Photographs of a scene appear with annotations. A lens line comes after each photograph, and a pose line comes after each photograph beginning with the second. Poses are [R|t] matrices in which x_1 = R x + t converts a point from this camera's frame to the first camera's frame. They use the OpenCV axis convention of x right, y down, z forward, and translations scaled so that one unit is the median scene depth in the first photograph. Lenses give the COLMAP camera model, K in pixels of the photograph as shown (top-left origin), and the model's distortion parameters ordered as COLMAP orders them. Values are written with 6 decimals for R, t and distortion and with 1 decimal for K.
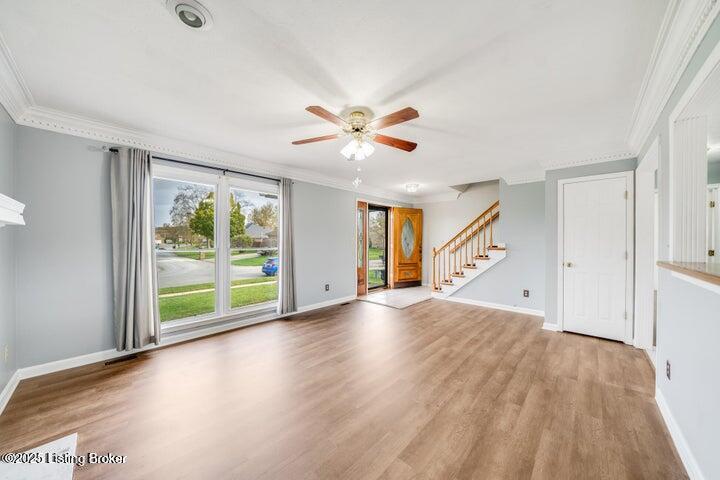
lens RADIAL K [[250.1, 0, 355.1], [0, 250.1, 241.4], [0, 0, 1]] dist [-0.011866, -0.000043]
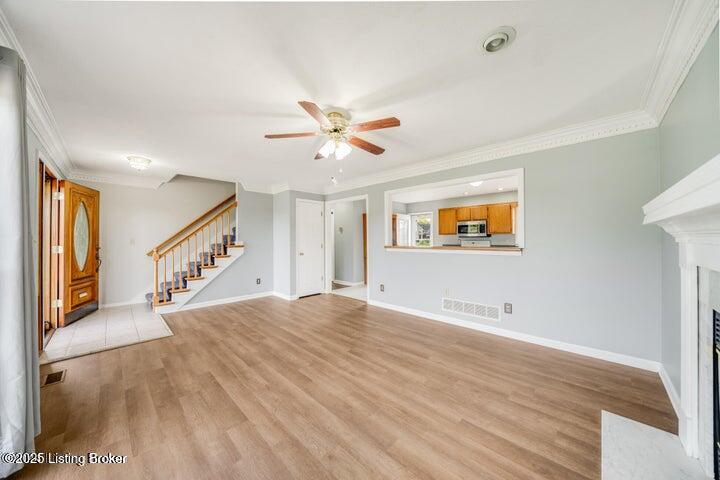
lens RADIAL K [[248.1, 0, 353.8], [0, 248.1, 241.2], [0, 0, 1]] dist [-0.008707, 0.000070]
pose [[0.020827, -0.011222, 0.999720, -0.755106], [0.007338, 0.999912, 0.011071, -0.002089], [-0.999756, 0.007105, 0.020907, 0.693038]]
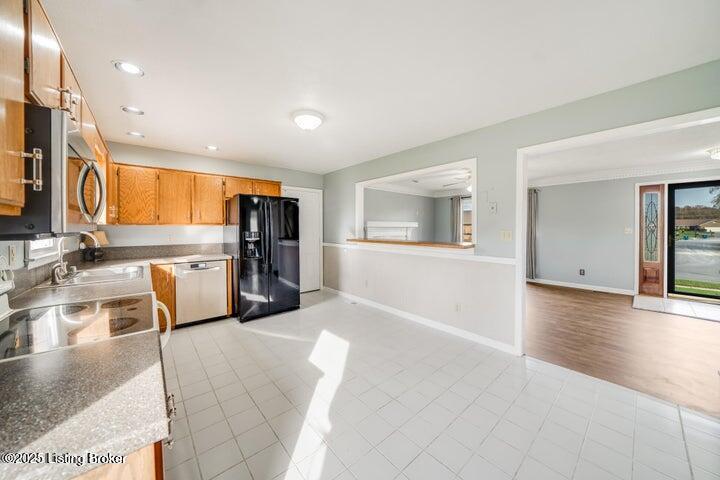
lens RADIAL K [[249.3, 0, 358.9], [0, 249.3, 228.3], [0, 0, 1]] dist [-0.009273, 0.000032]
pose [[-0.091905, -0.002381, -0.995765, 1.688859], [-0.000064, 0.999997, -0.002385, -0.015160], [0.995768, -0.000155, -0.091905, 0.160793]]
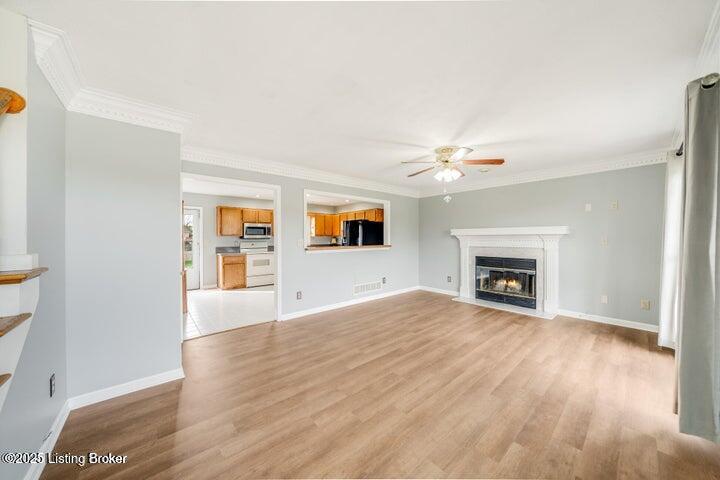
lens RADIAL K [[247.0, 0, 359.9], [0, 247.0, 238.4], [0, 0, 1]] dist [-0.009127, -0.000038]
pose [[-0.995791, 0.000470, 0.091656, 0.277823], [0.000574, 0.999999, 0.001105, -0.011945], [-0.091656, 0.001153, -0.995790, 1.841023]]
